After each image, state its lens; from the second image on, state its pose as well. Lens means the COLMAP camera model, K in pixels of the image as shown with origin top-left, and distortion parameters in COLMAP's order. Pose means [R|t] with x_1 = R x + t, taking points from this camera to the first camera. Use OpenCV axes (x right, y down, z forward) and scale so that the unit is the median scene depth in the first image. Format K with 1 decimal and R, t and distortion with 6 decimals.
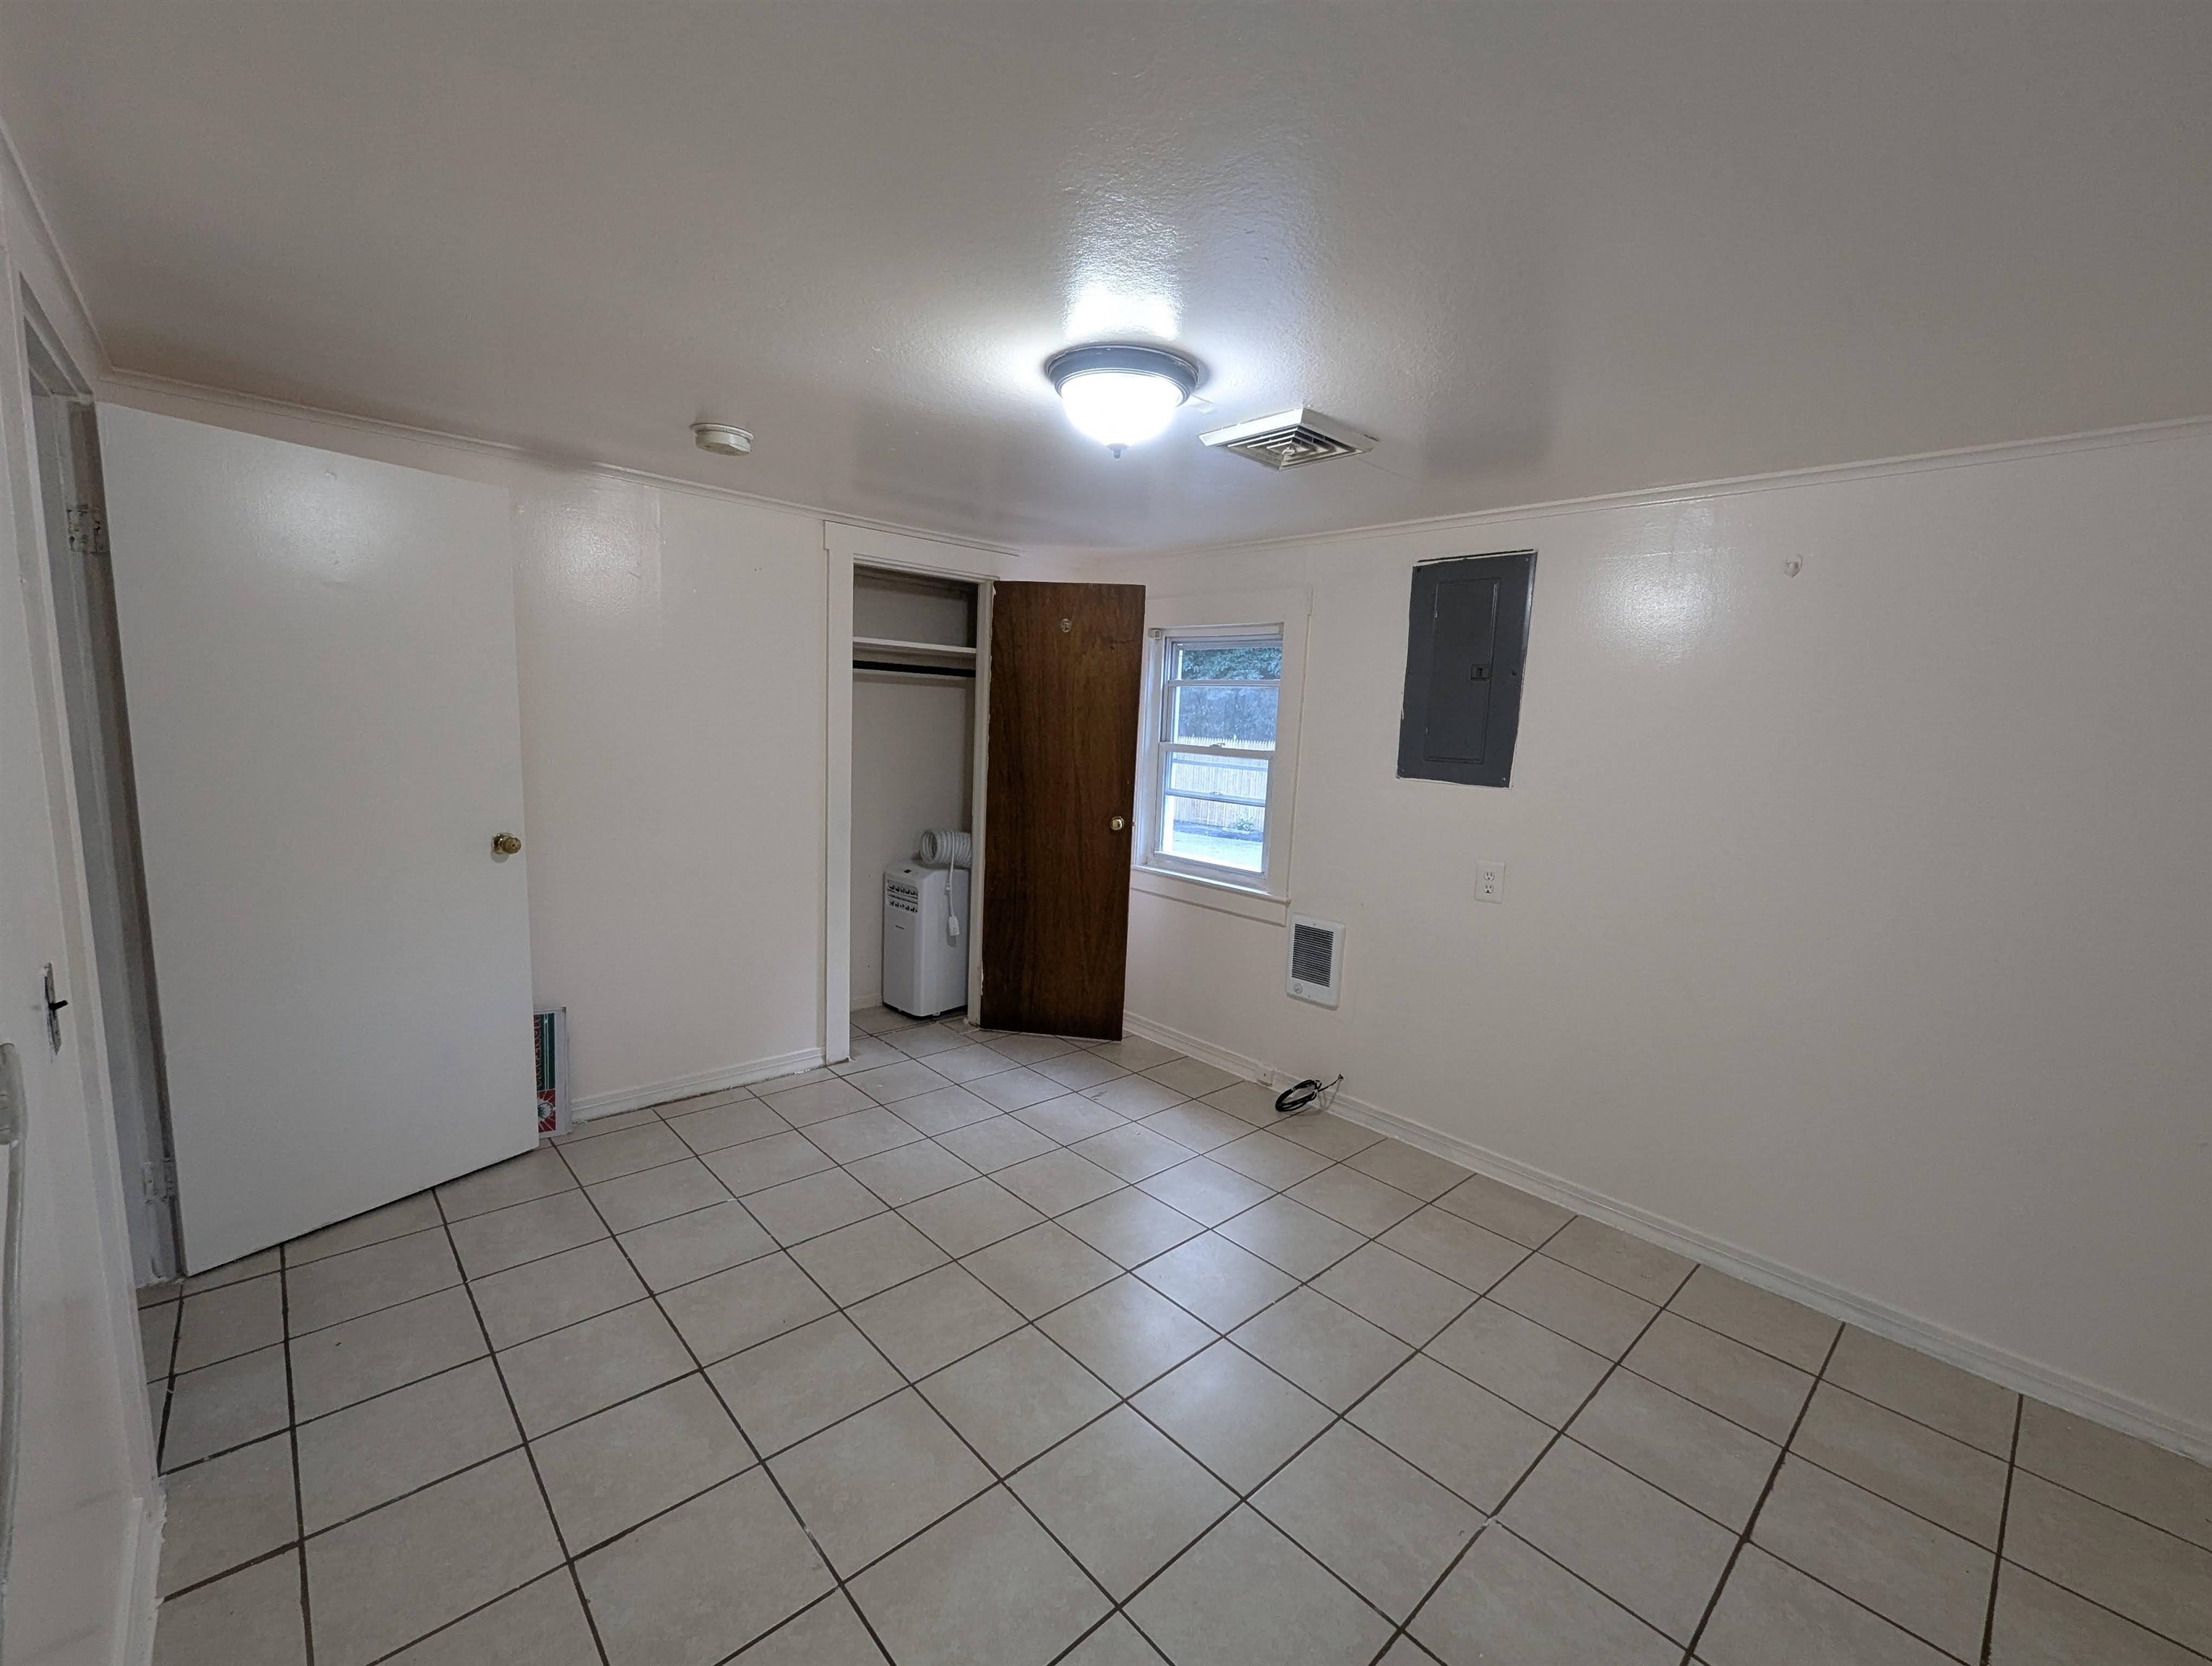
lens RADIAL K [[924.0, 0, 1109.3], [0, 924.0, 846.1], [0, 0, 1]] dist [-0.000382, -0.000744]
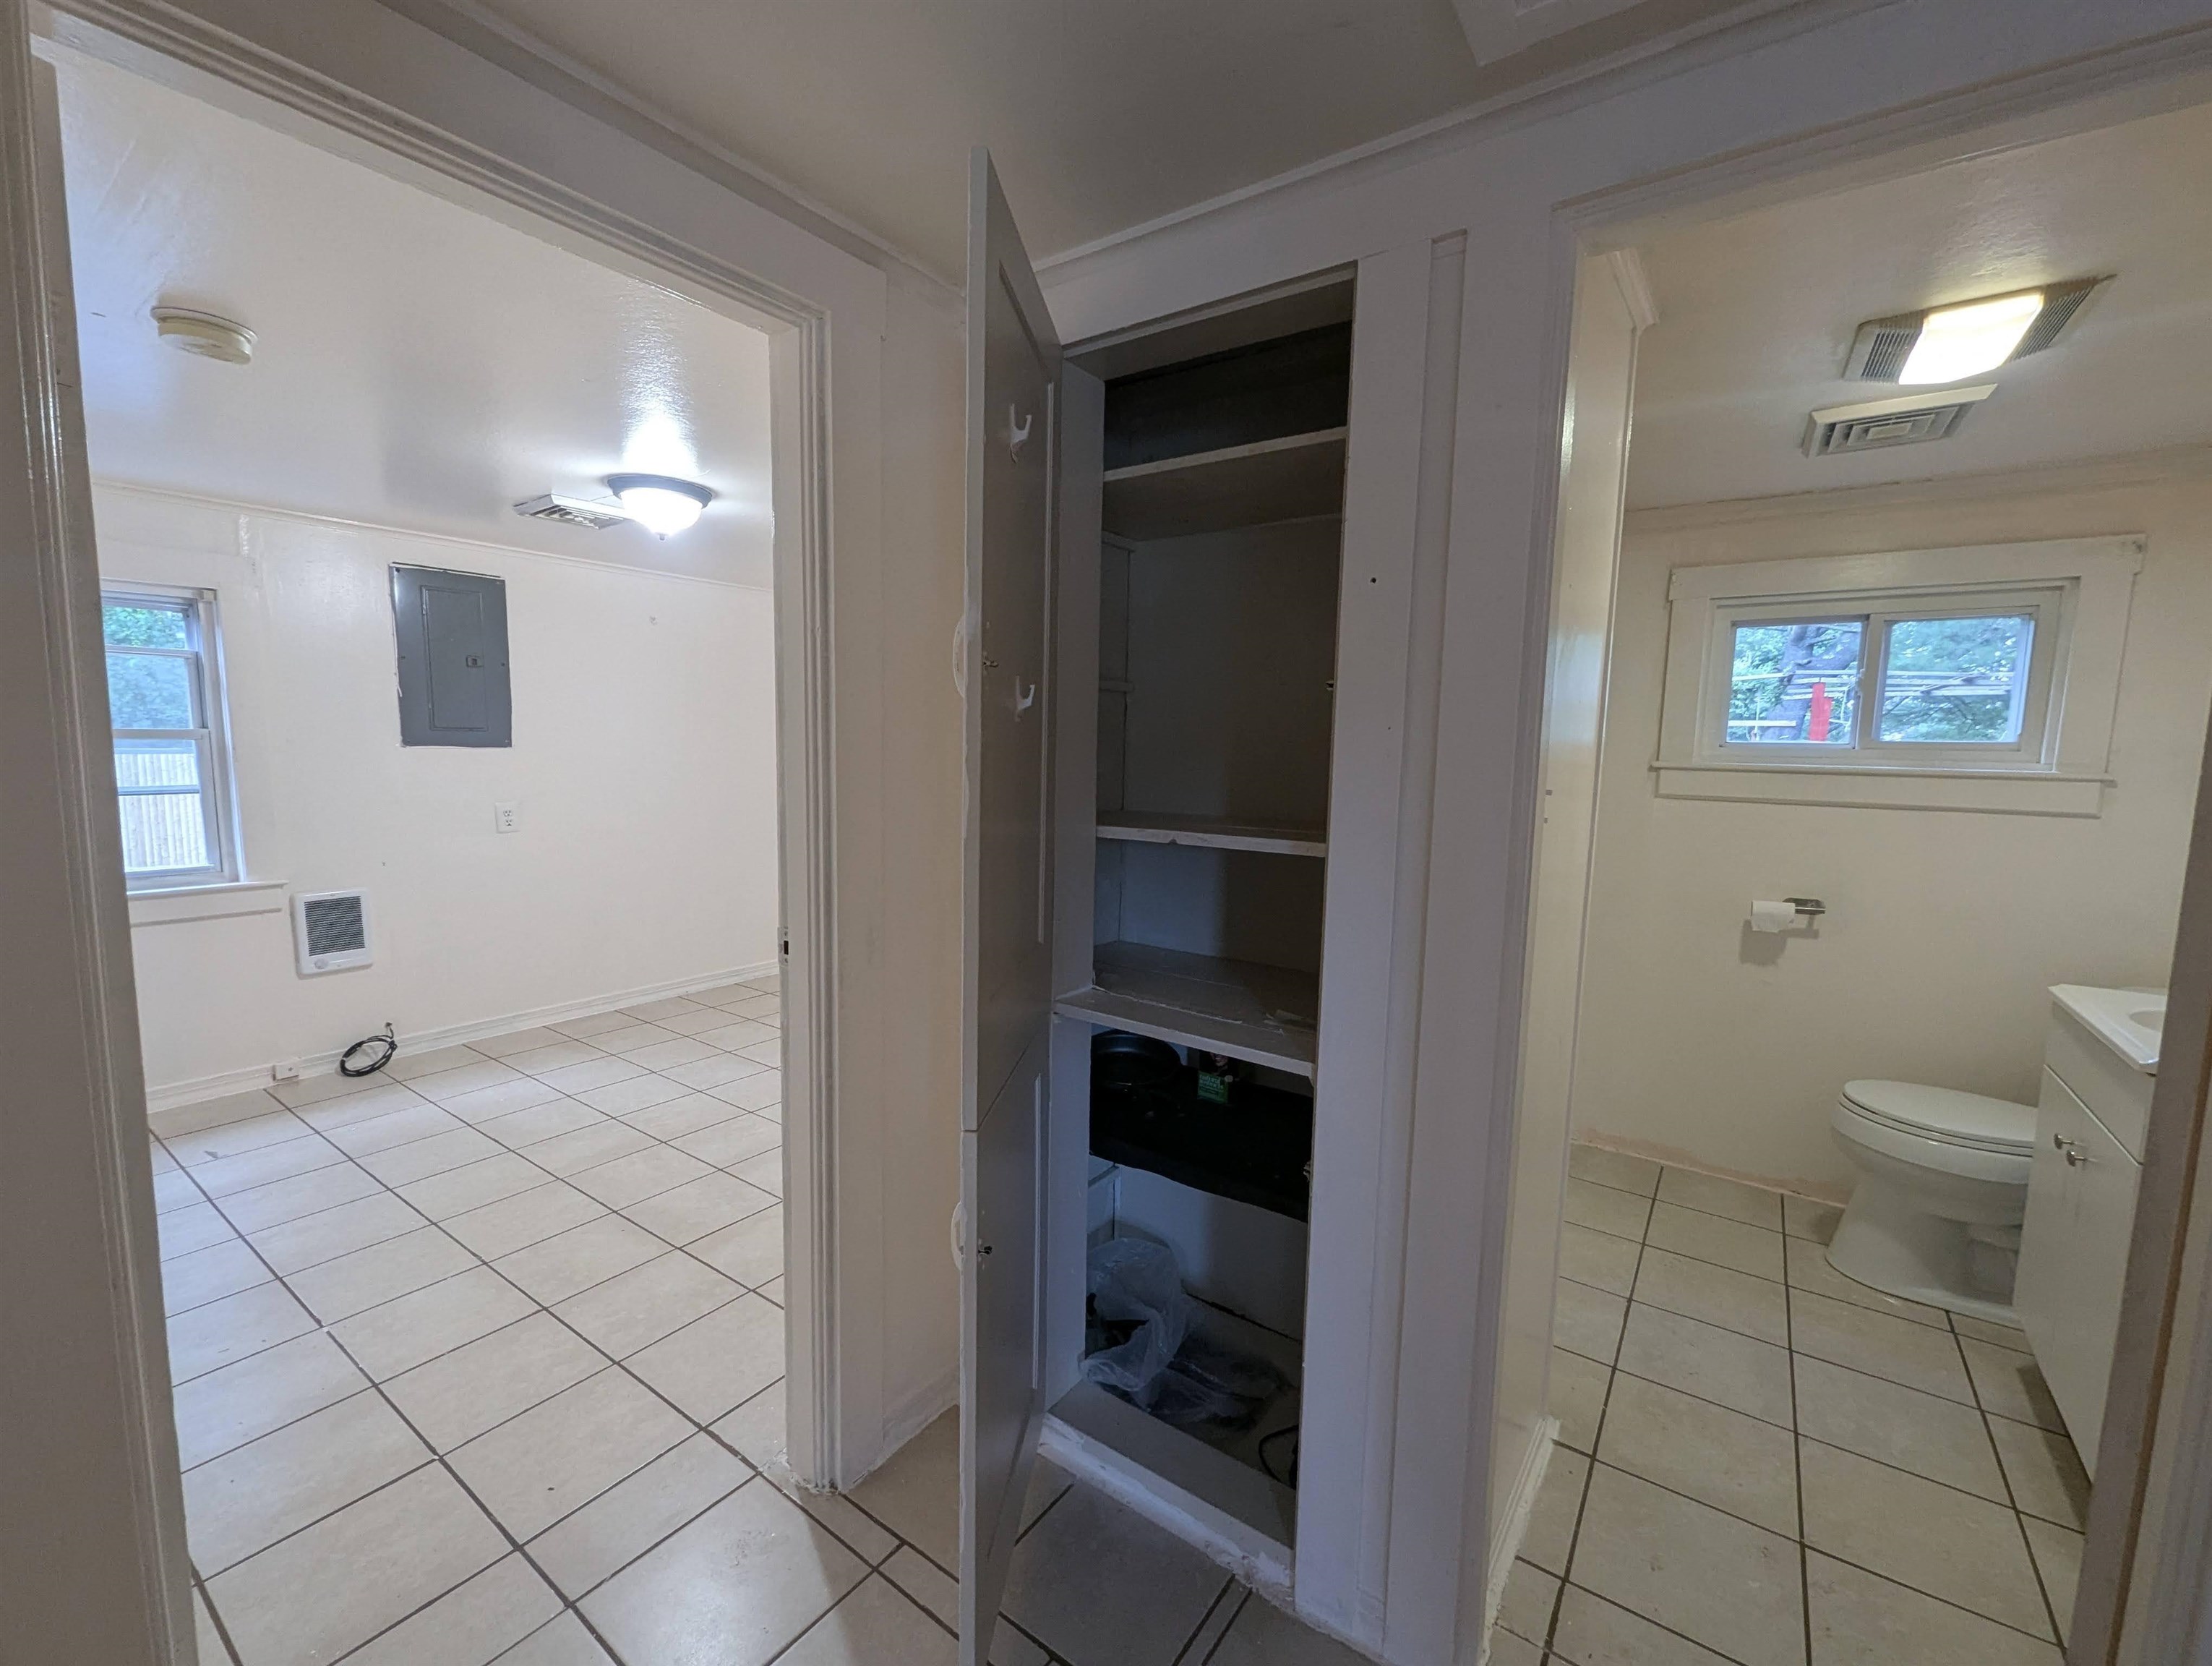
lens RADIAL K [[924.0, 0, 1109.3], [0, 924.0, 846.1], [0, 0, 1]] dist [-0.000382, -0.000744]
pose [[-0.207391, -0.162299, 0.964701, -1.081054], [0.106814, 0.976489, 0.187244, -0.079458], [-0.972409, 0.141876, -0.185180, 0.391070]]
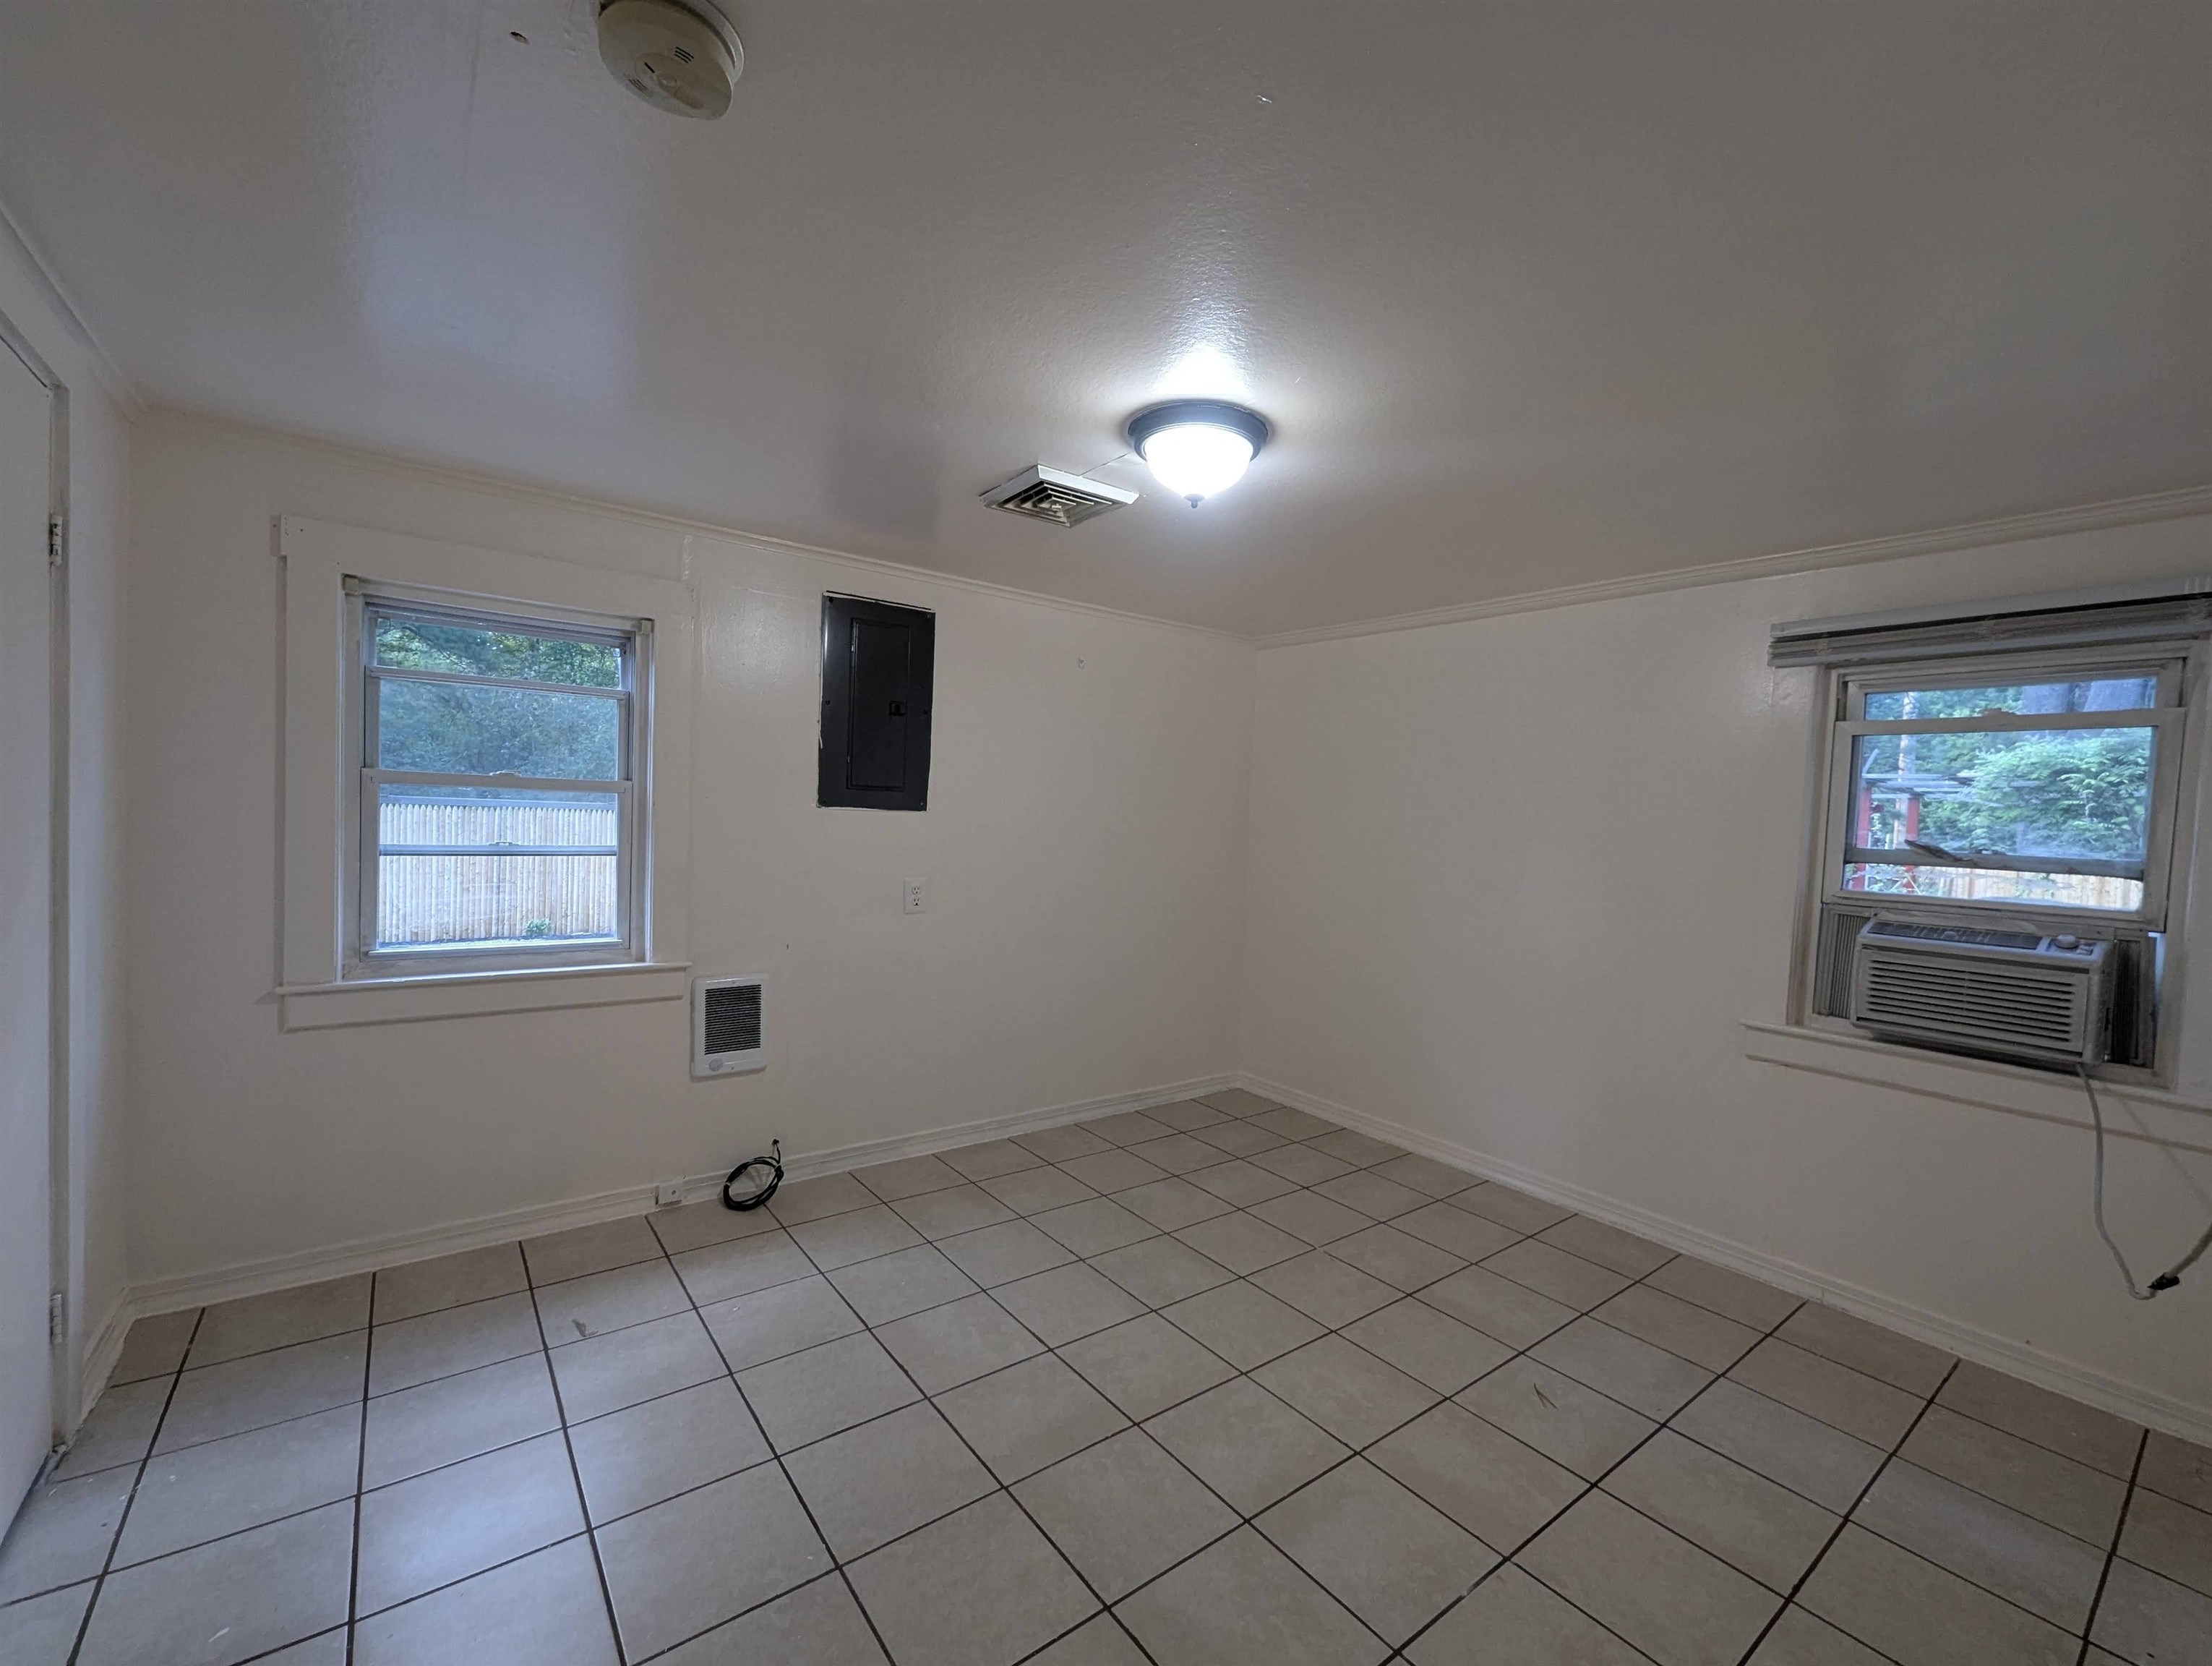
lens RADIAL K [[924.0, 0, 1109.3], [0, 924.0, 846.1], [0, 0, 1]] dist [-0.000382, -0.000744]
pose [[0.093618, -0.081322, 0.992281, -0.671186], [0.102488, 0.992151, 0.071642, -0.076434], [-0.990319, 0.094989, 0.101218, 0.639290]]
